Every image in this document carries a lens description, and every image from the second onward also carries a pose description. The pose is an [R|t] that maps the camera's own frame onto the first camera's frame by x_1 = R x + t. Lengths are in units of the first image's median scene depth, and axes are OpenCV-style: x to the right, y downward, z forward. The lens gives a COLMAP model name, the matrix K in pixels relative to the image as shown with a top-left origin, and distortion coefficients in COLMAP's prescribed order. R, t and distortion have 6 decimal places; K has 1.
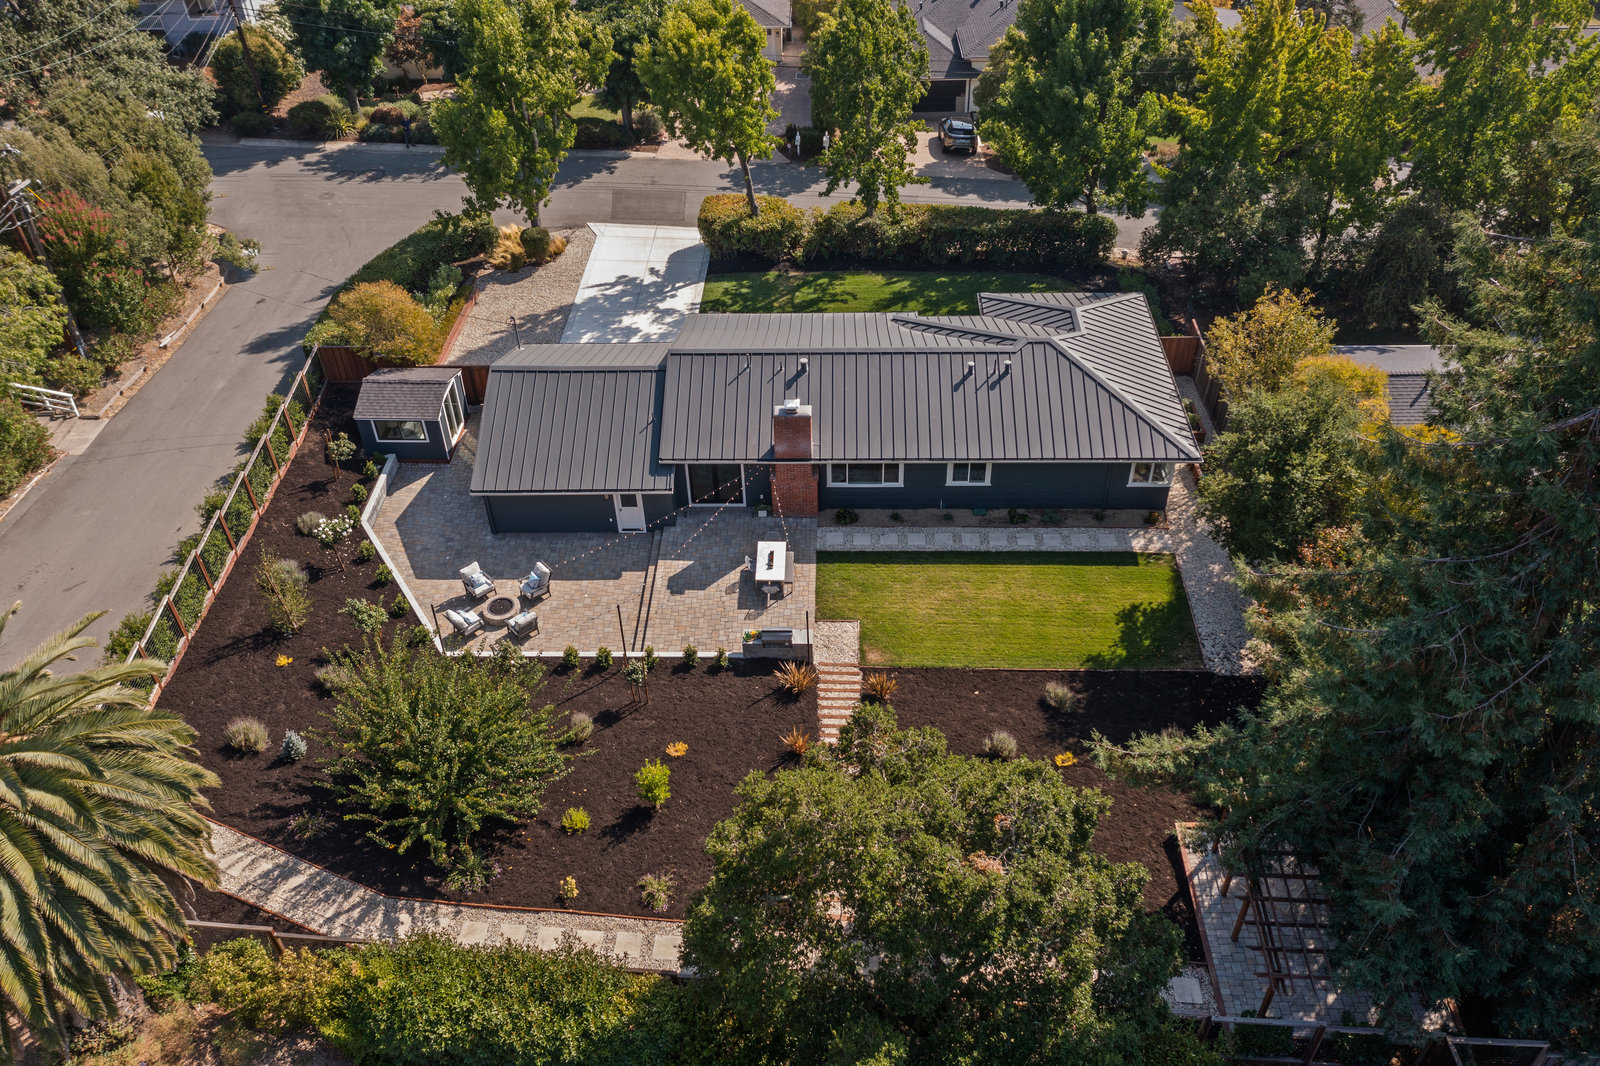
lens RADIAL K [[1270.7, 0, 803.1], [0, 1270.7, 532.4], [0, 0, 1]] dist [-0.005536, -0.002987]
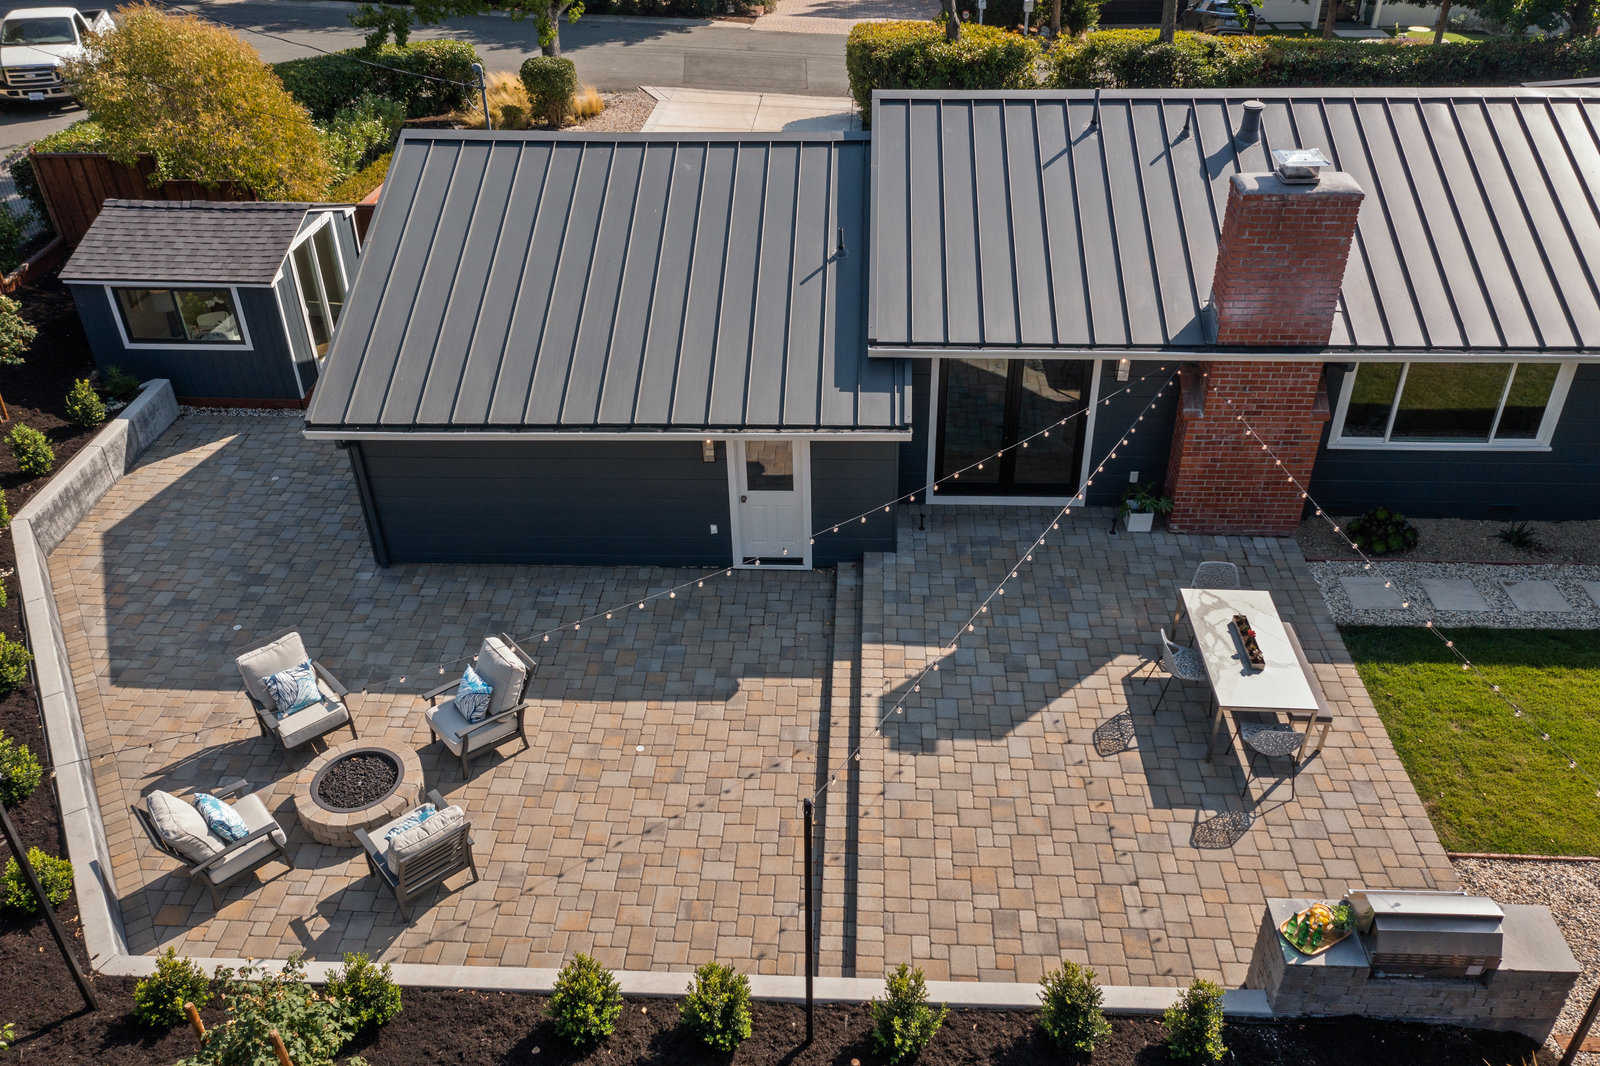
lens RADIAL K [[1270.7, 0, 798.9], [0, 1270.7, 528.7], [0, 0, 1]] dist [-0.005536, -0.002987]
pose [[0.999630, 0.017930, -0.020457, -0.124561], [-0.020152, 0.993259, -0.114154, 0.030448], [0.018272, 0.114524, 0.993252, 0.675707]]
